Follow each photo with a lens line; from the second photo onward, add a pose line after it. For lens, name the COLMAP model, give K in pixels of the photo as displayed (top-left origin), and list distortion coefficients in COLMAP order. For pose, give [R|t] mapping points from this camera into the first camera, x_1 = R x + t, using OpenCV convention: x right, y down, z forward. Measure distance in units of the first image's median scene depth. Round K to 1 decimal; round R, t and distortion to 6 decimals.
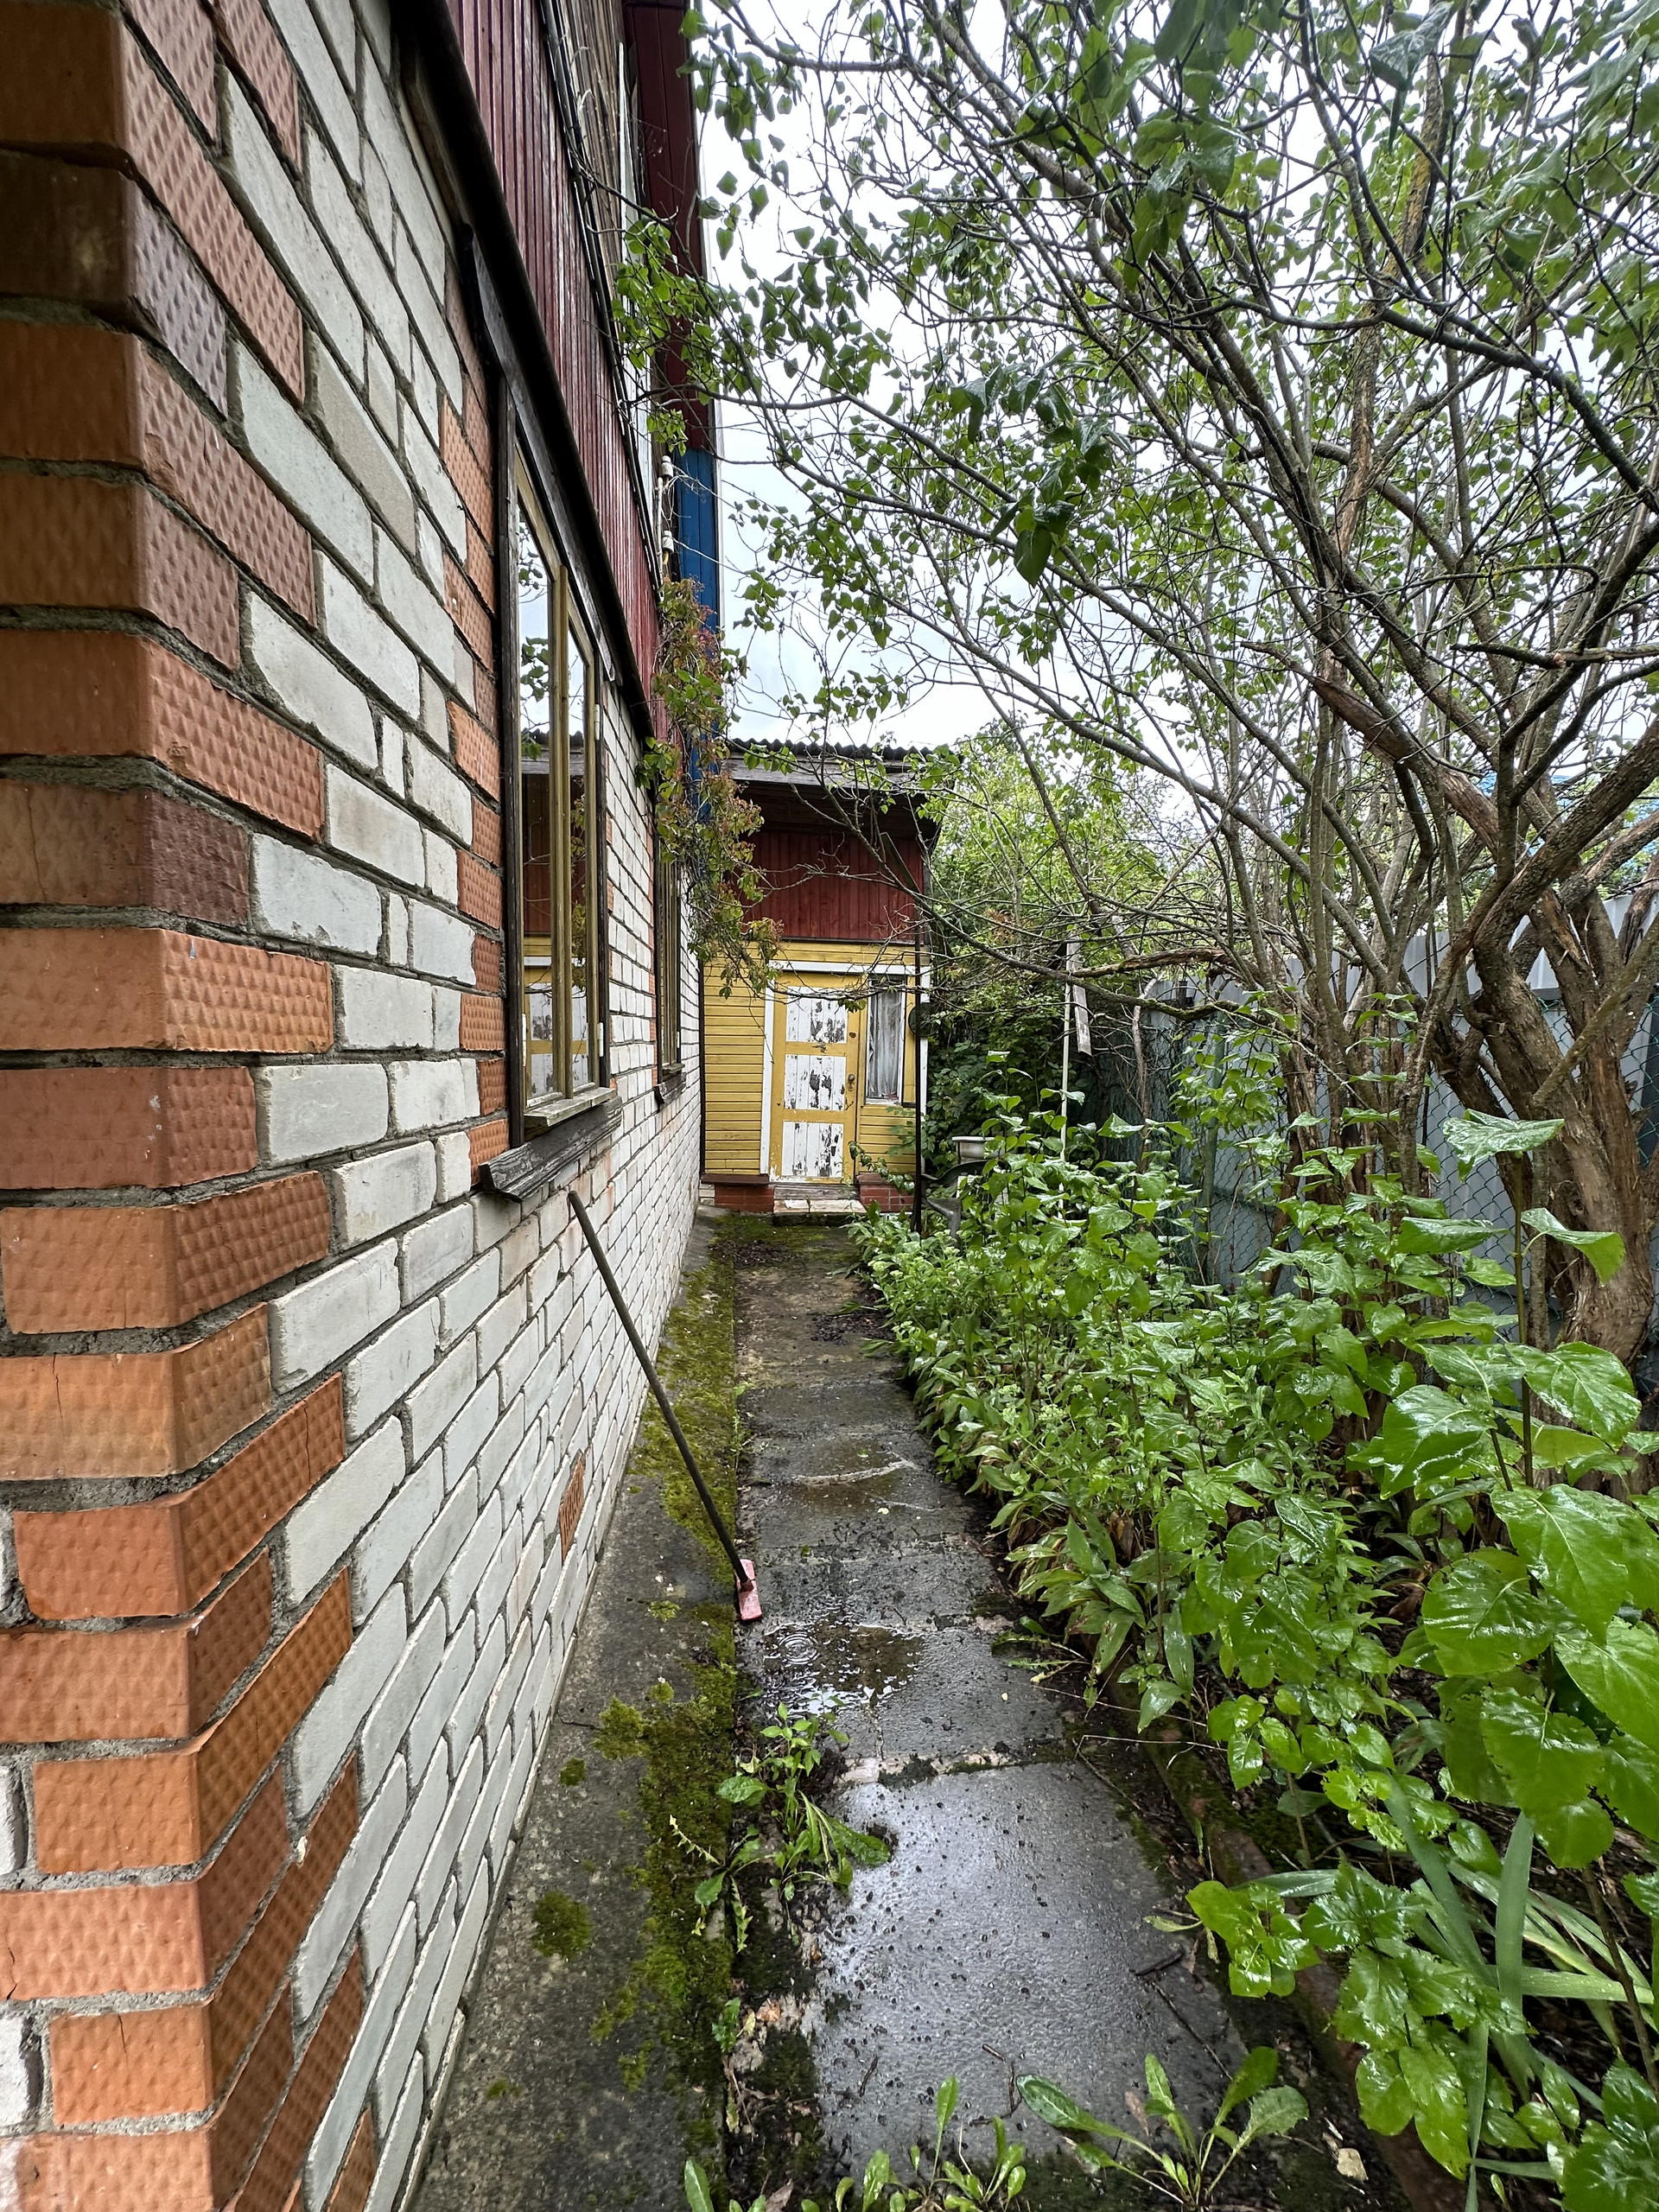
lens RADIAL K [[881.4, 0, 829.8], [0, 881.4, 1110.4], [0, 0, 1]] dist [-0.002176, 0.000748]
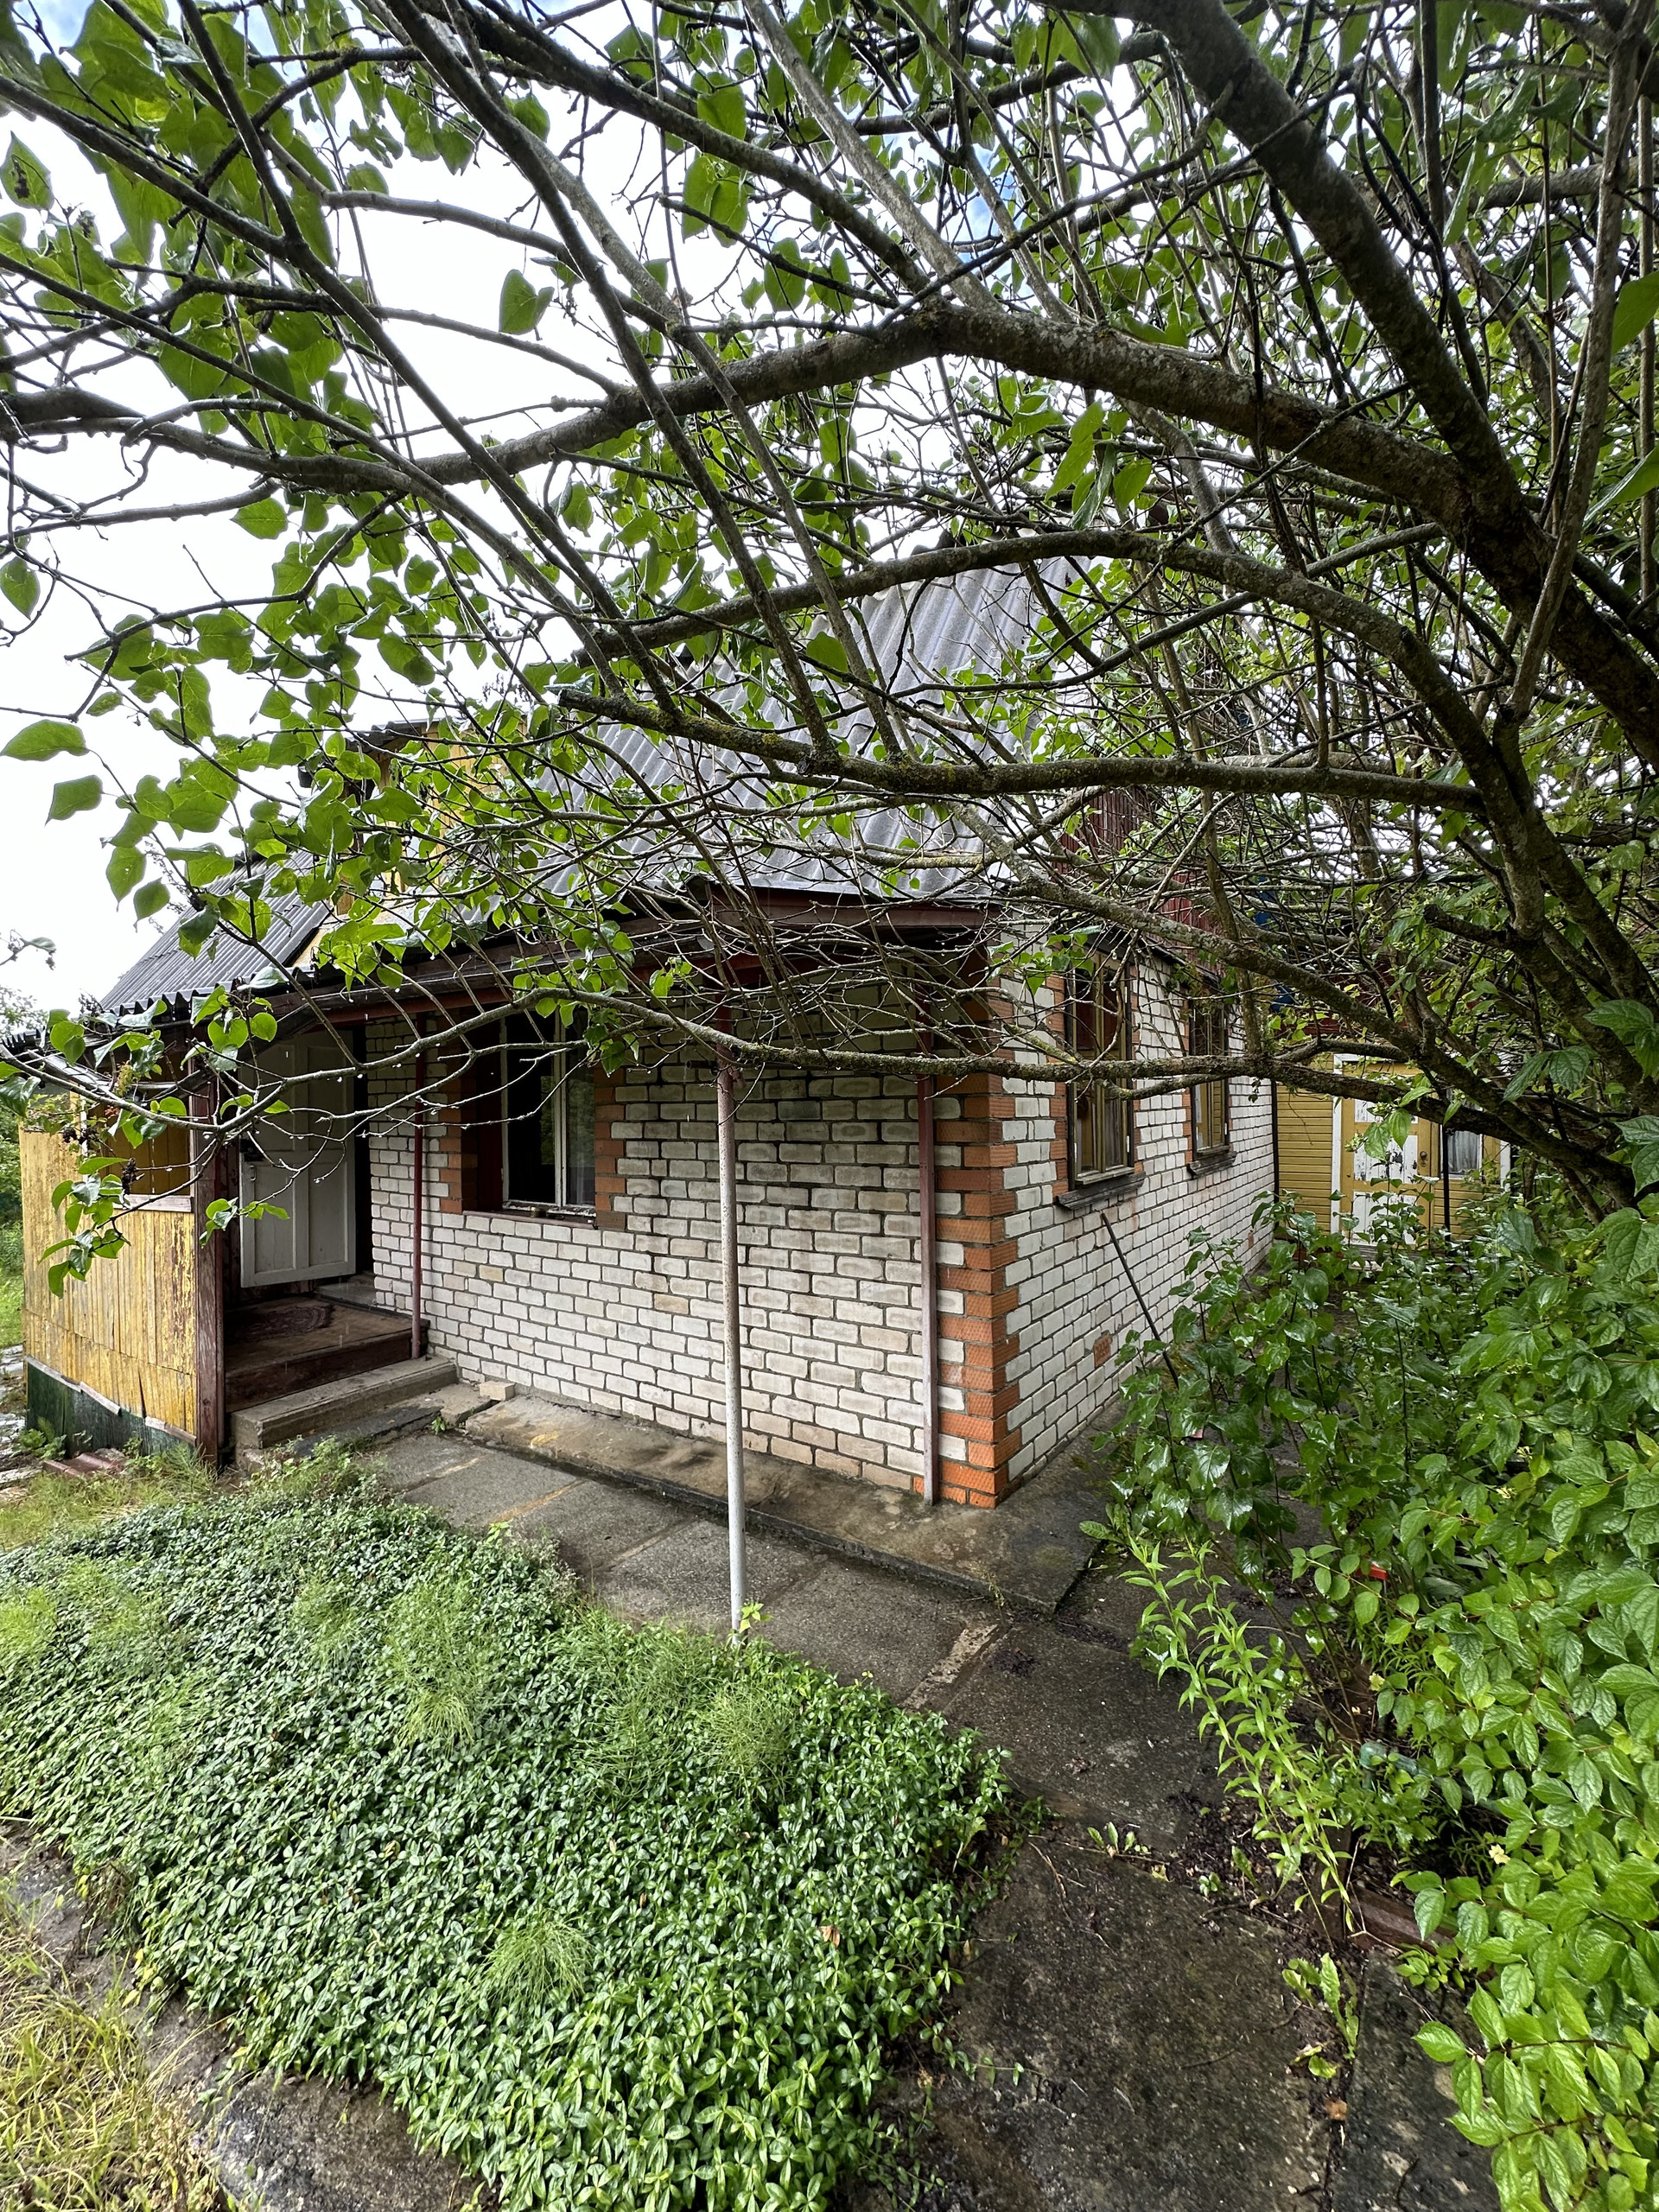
lens RADIAL K [[881.4, 0, 829.5], [0, 881.4, 1103.2], [0, 0, 1]] dist [-0.002176, 0.000748]
pose [[0.762904, -0.022209, -0.646130, 1.034969], [-0.028250, 0.997310, -0.067635, -0.032113], [0.645894, 0.069852, 0.760224, -1.954799]]
